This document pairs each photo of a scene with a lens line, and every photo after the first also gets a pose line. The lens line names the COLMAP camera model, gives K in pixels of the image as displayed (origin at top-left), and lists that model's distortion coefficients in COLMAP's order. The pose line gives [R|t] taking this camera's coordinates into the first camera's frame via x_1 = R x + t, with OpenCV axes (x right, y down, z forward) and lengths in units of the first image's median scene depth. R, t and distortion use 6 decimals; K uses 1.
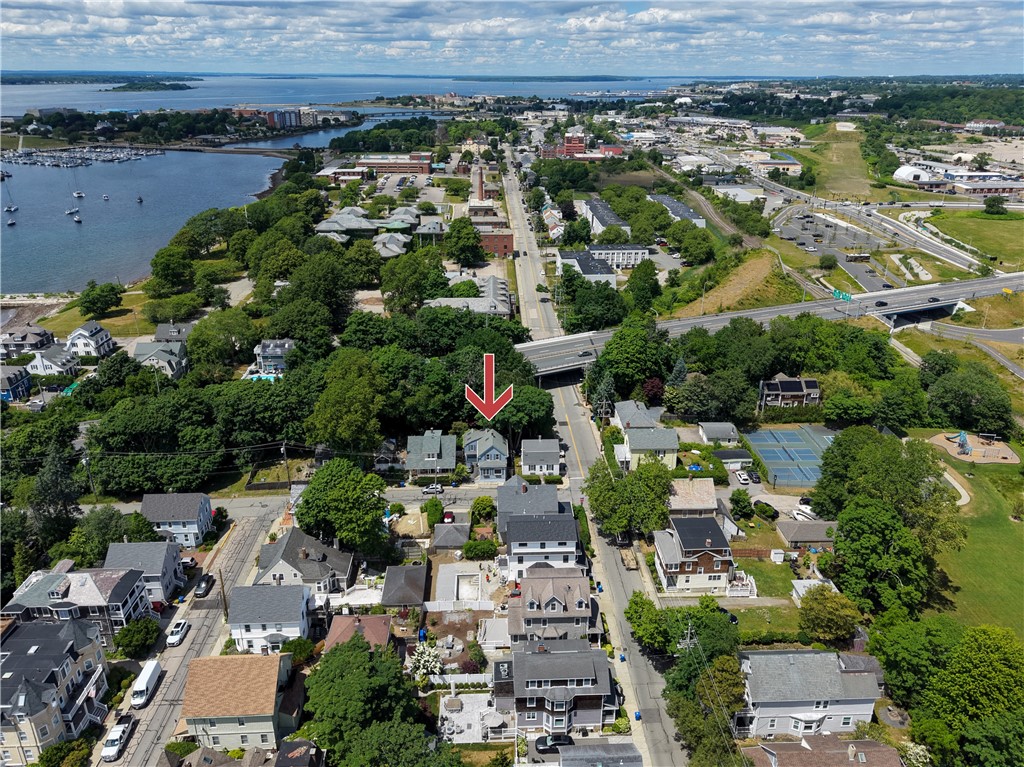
lens RADIAL K [[710.6, 0, 511.2], [0, 710.6, 385.6], [0, 0, 1]] dist [0.010117, -0.012557]
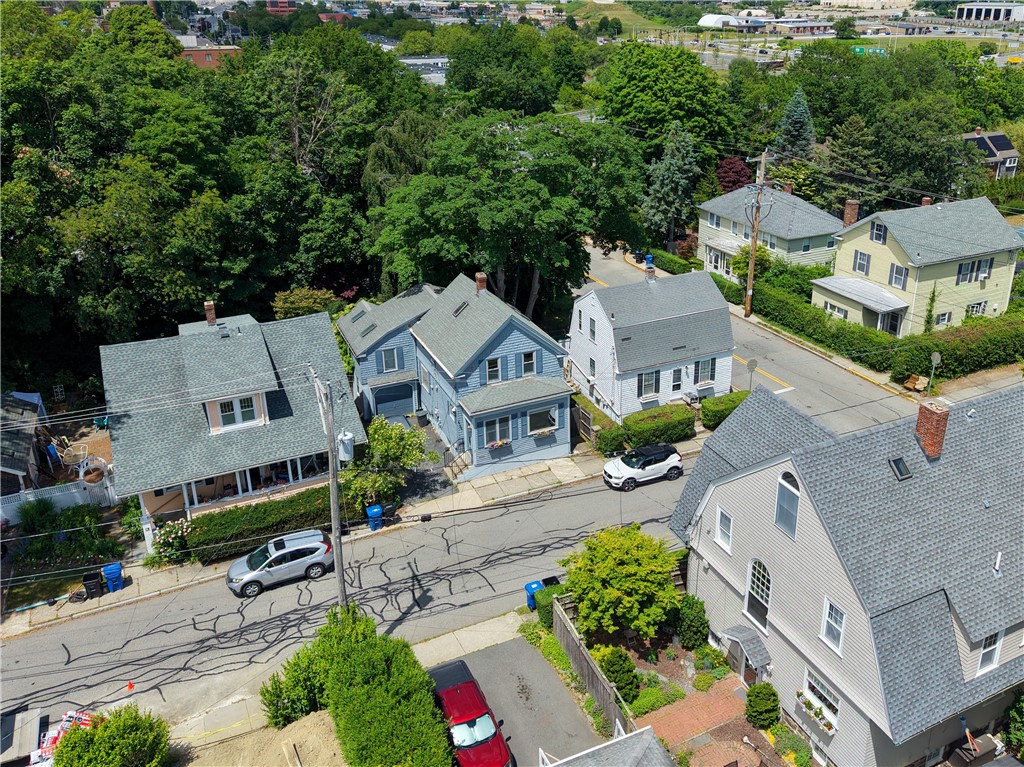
lens RADIAL K [[710.6, 0, 510.0], [0, 710.6, 376.2], [0, 0, 1]] dist [0.010117, -0.012557]
pose [[0.906597, -0.166834, 0.387619, -0.118577], [0.165698, 0.985497, 0.036618, 0.093217], [-0.388107, 0.031030, 0.921092, 0.760312]]
